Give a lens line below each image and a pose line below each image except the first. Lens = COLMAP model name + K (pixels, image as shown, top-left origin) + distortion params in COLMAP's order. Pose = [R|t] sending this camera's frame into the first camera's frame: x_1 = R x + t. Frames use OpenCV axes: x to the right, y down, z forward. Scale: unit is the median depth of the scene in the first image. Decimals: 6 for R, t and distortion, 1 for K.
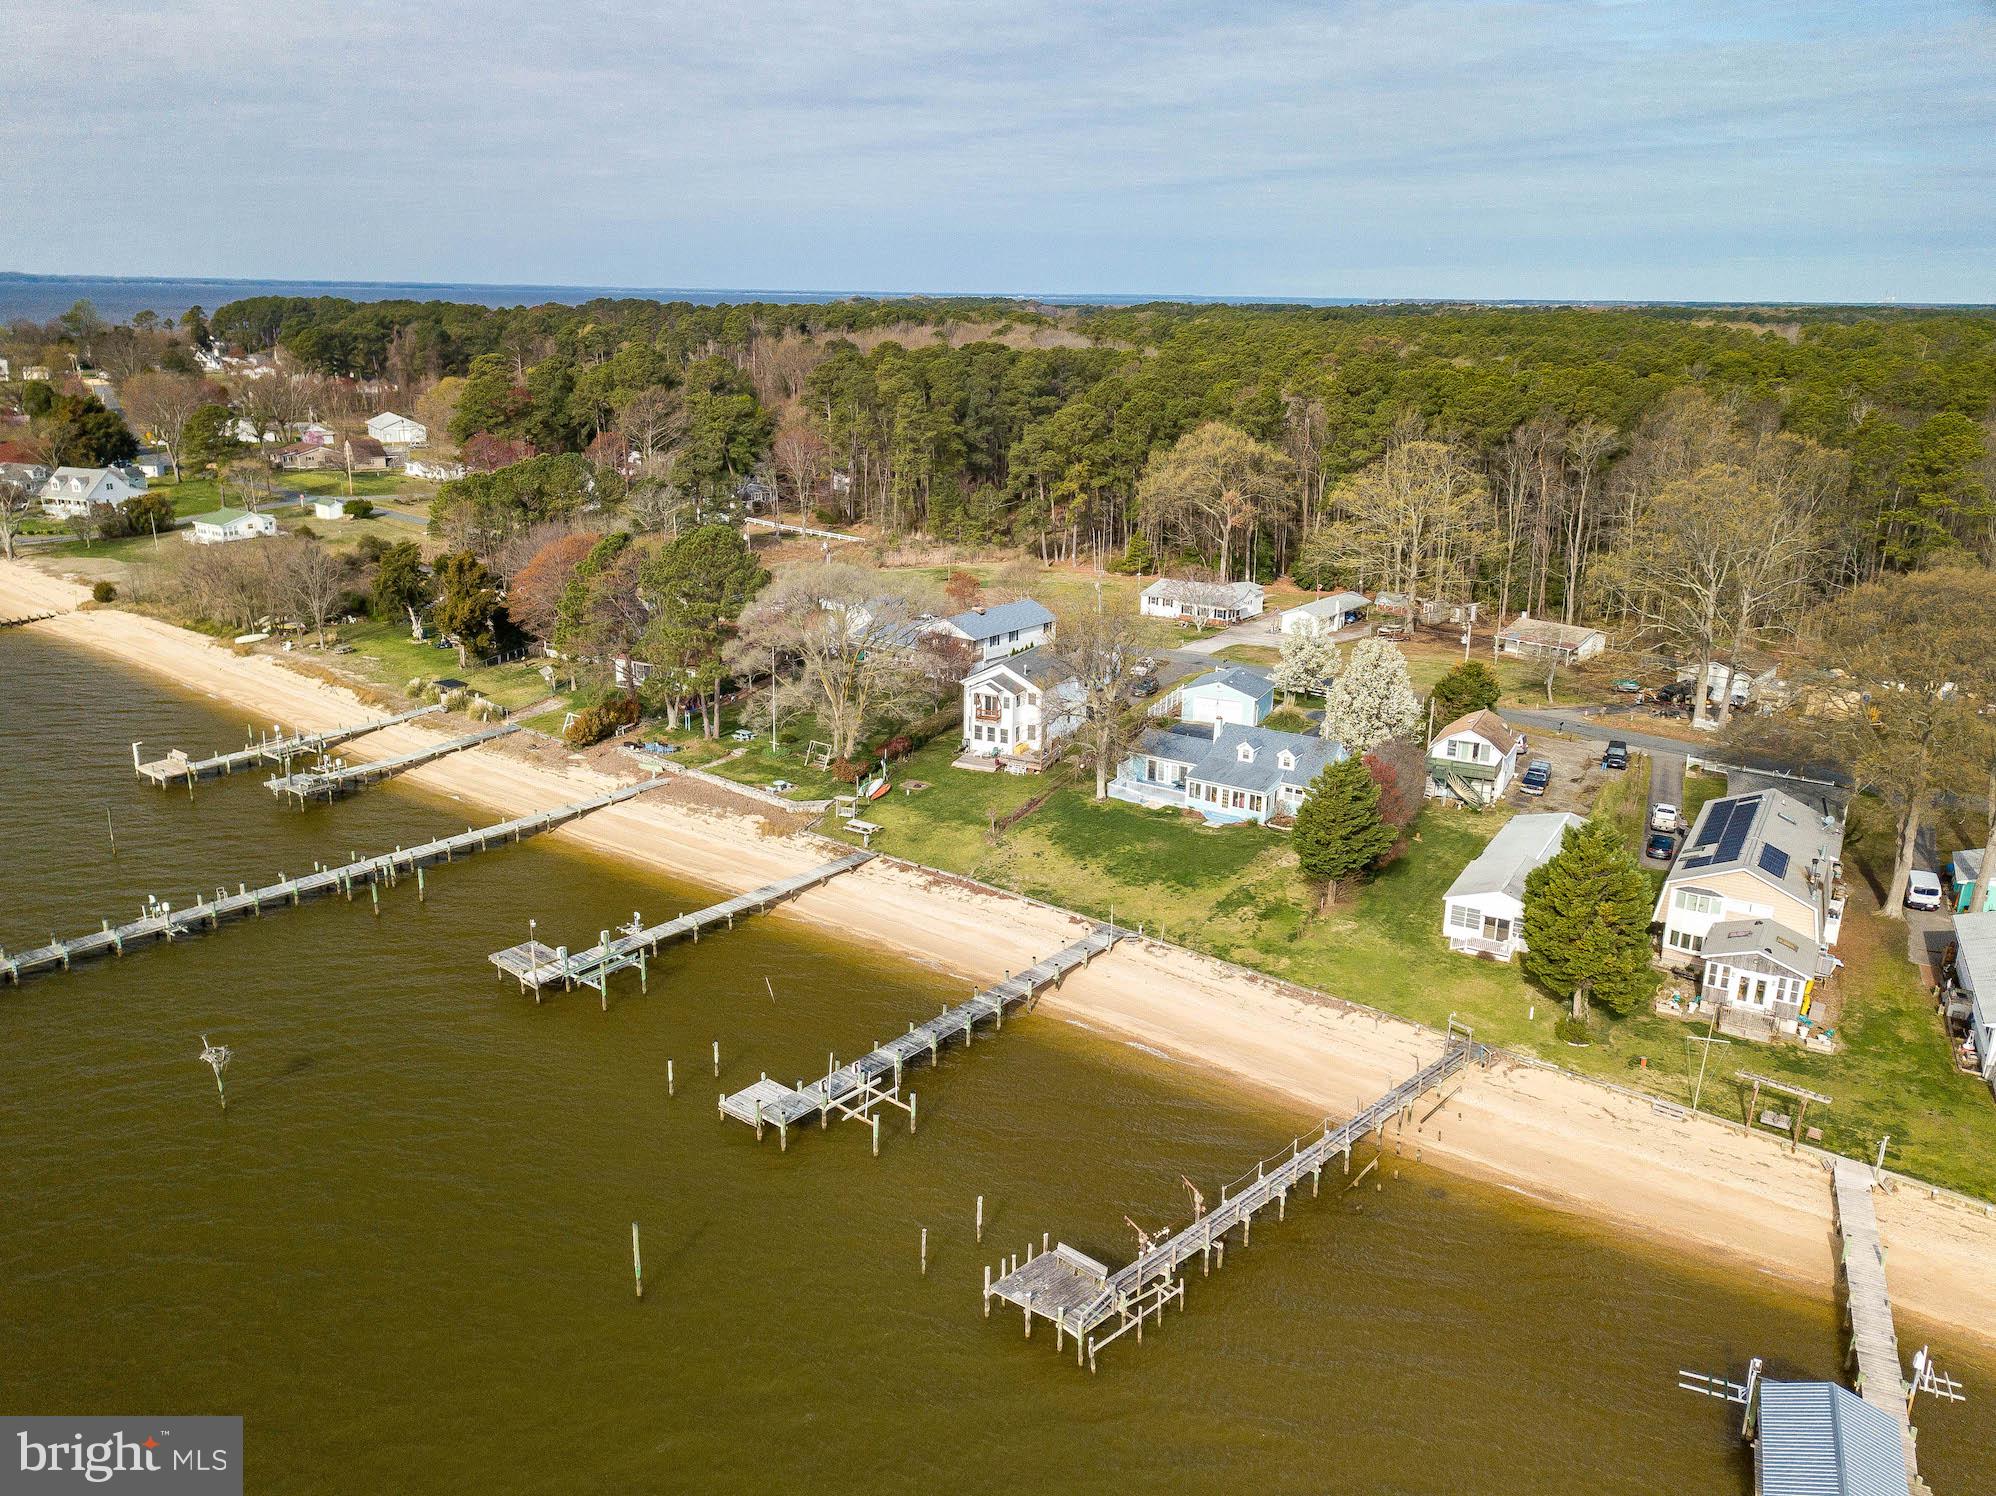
lens RADIAL K [[1503.6, 0, 973.0], [0, 1503.6, 746.0], [0, 0, 1]] dist [0.135573, -0.383642]
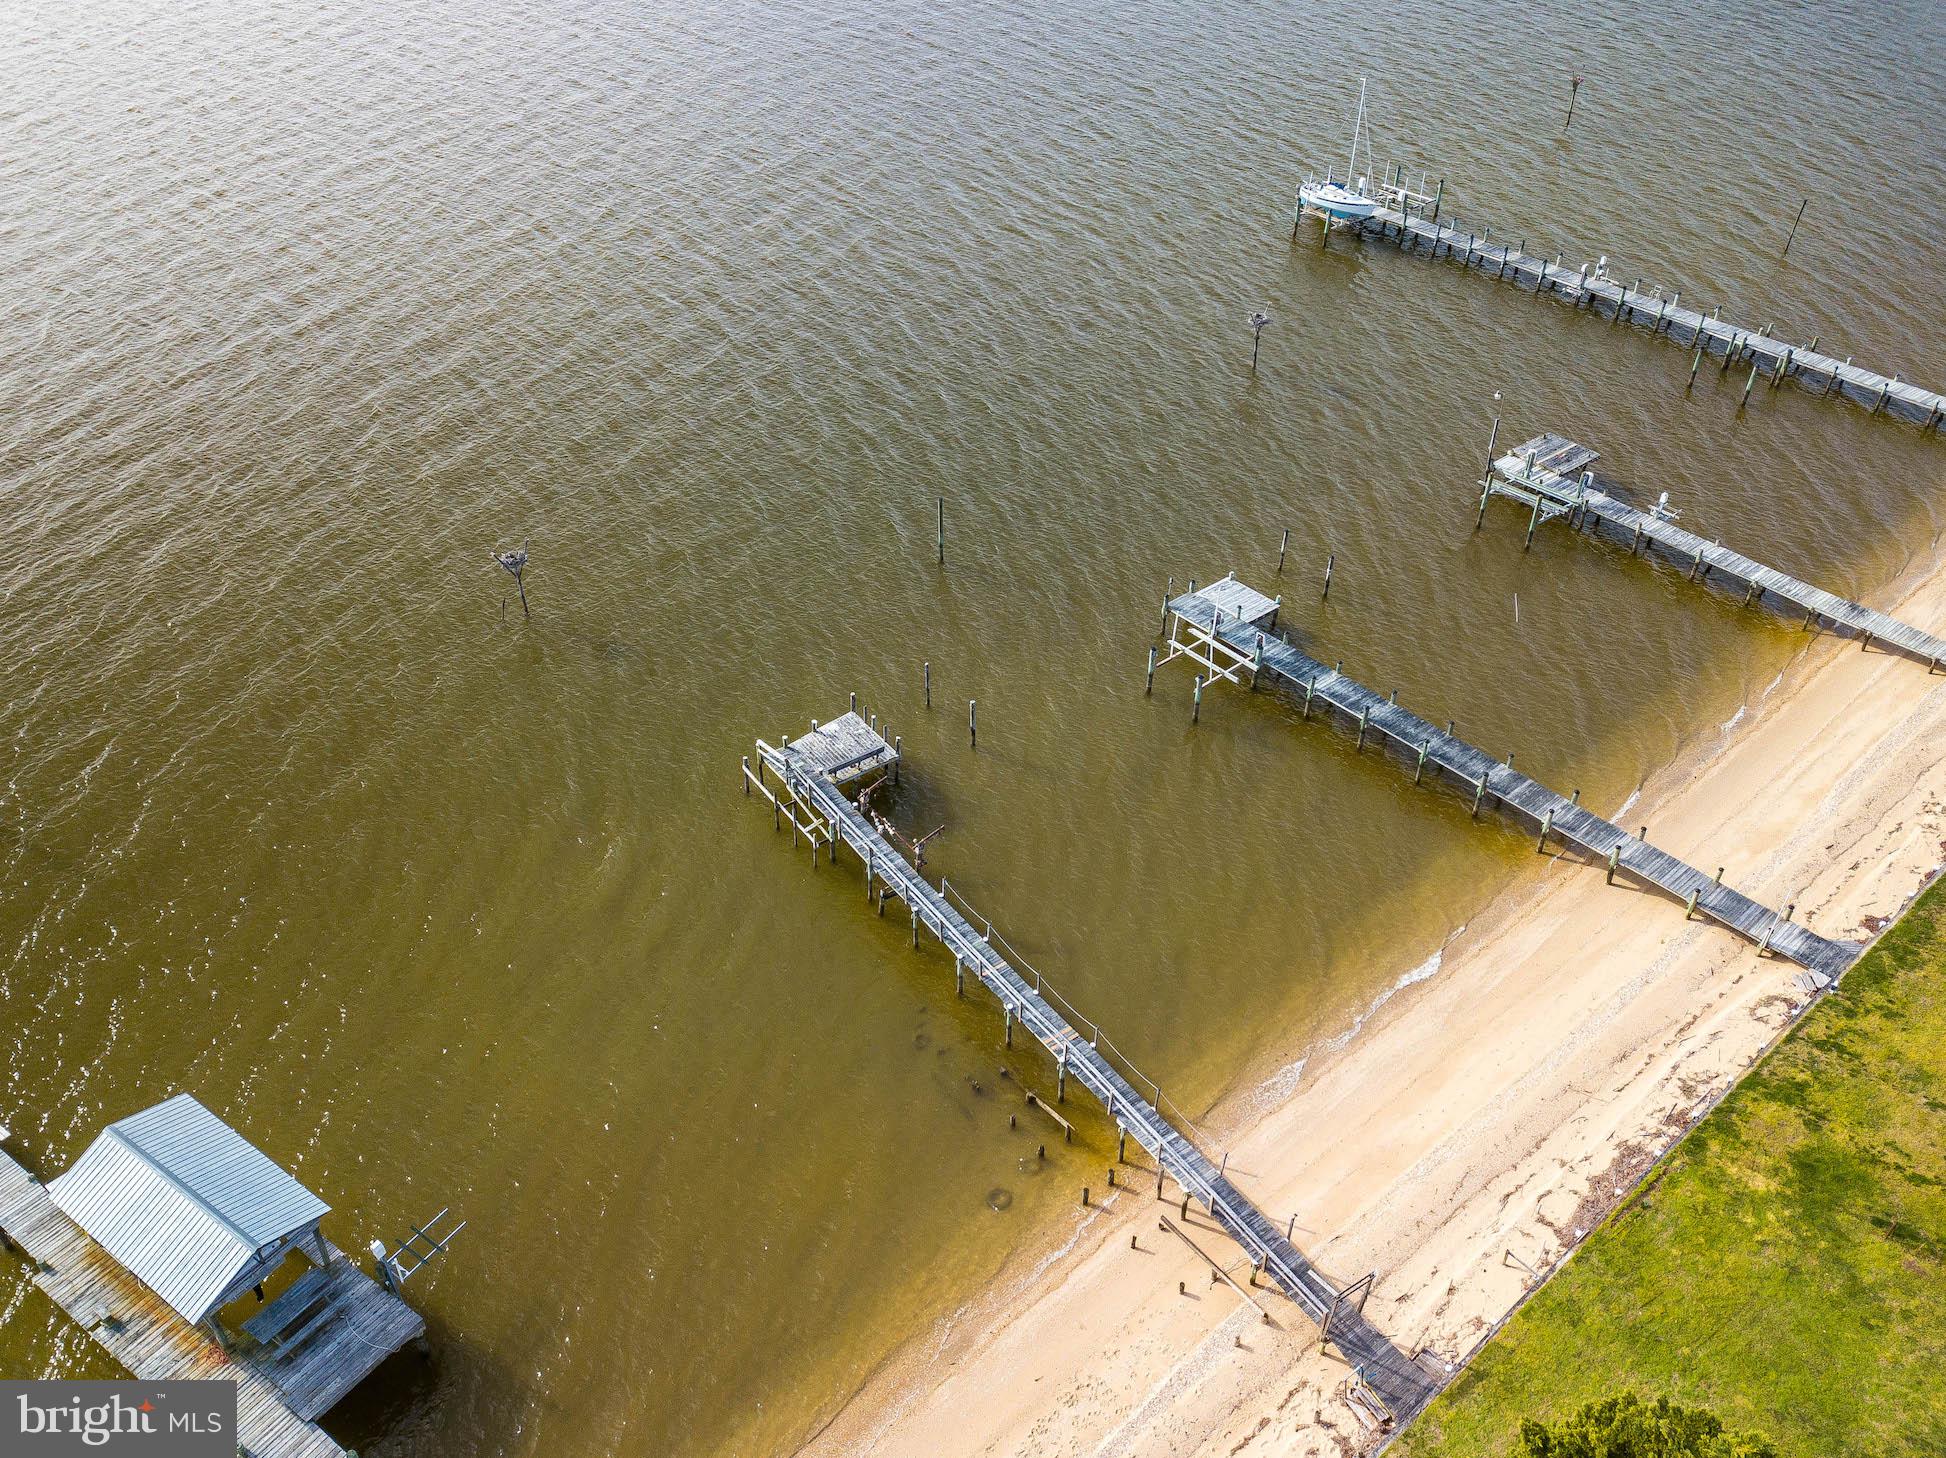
lens RADIAL K [[1486.0, 0, 953.0], [0, 1486.0, 735.6], [0, 0, 1]] dist [0.009401, 0.006578]
pose [[-0.165425, 0.607950, -0.776551, 0.493526], [-0.278794, 0.726455, 0.628122, -0.174494], [0.945996, 0.320405, 0.049319, 0.639817]]
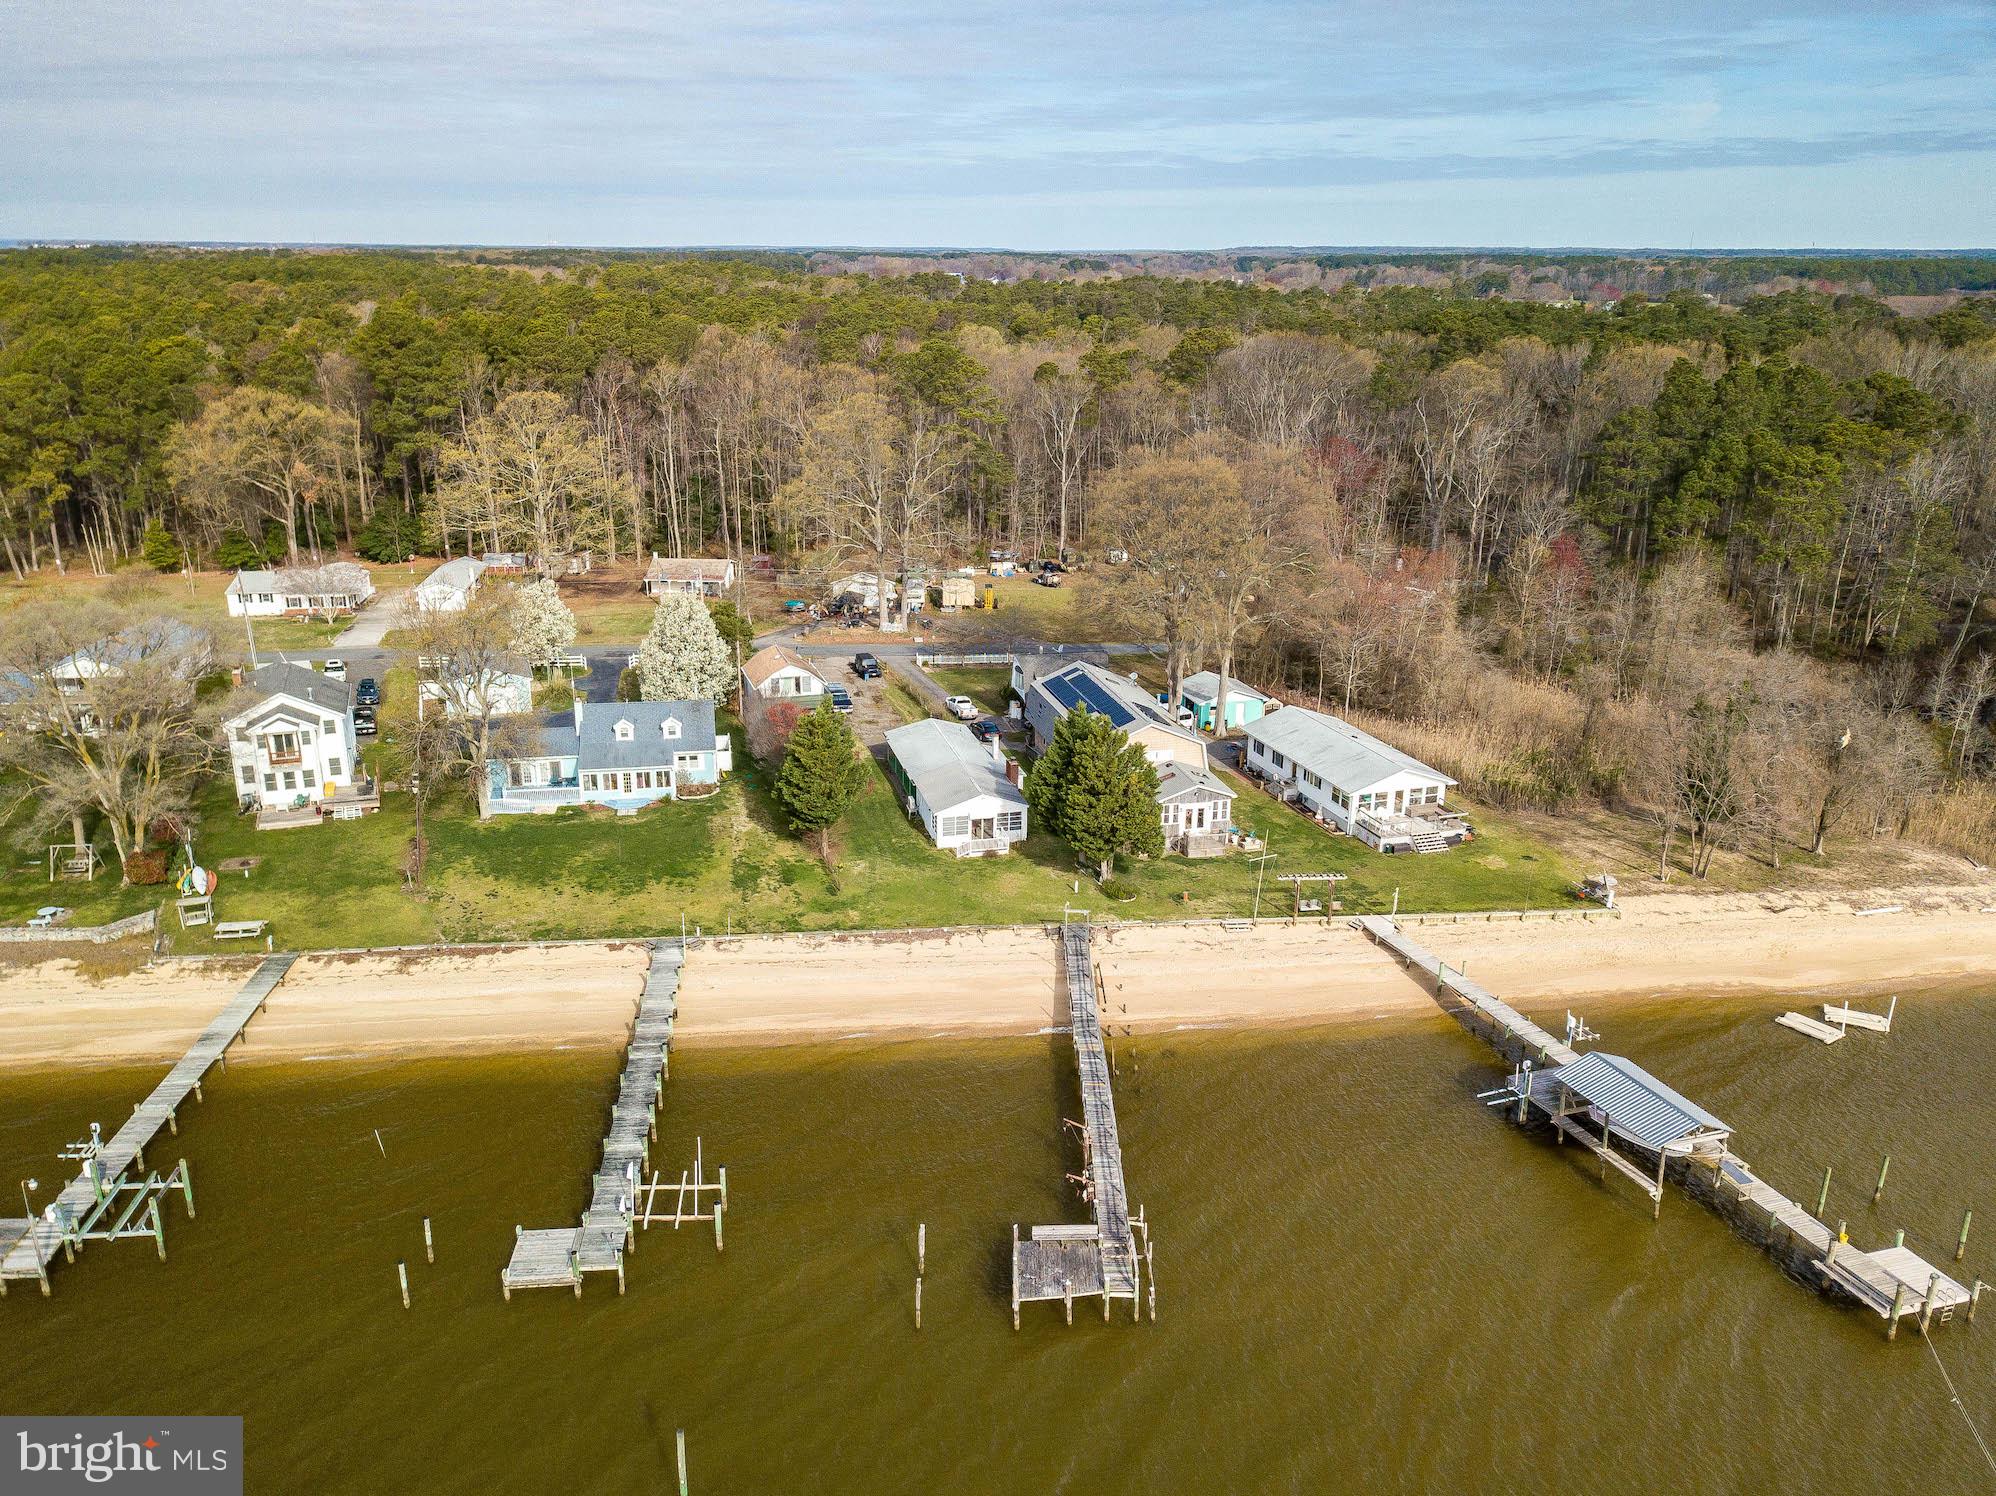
lens RADIAL K [[1514.7, 0, 973.0], [0, 1514.7, 746.3], [0, 0, 1]] dist [0.120667, -0.252492]
pose [[0.709072, -0.220534, 0.669763, -0.358983], [0.199678, 0.973754, 0.109232, -0.055169], [-0.676274, 0.056284, 0.734497, 0.188224]]
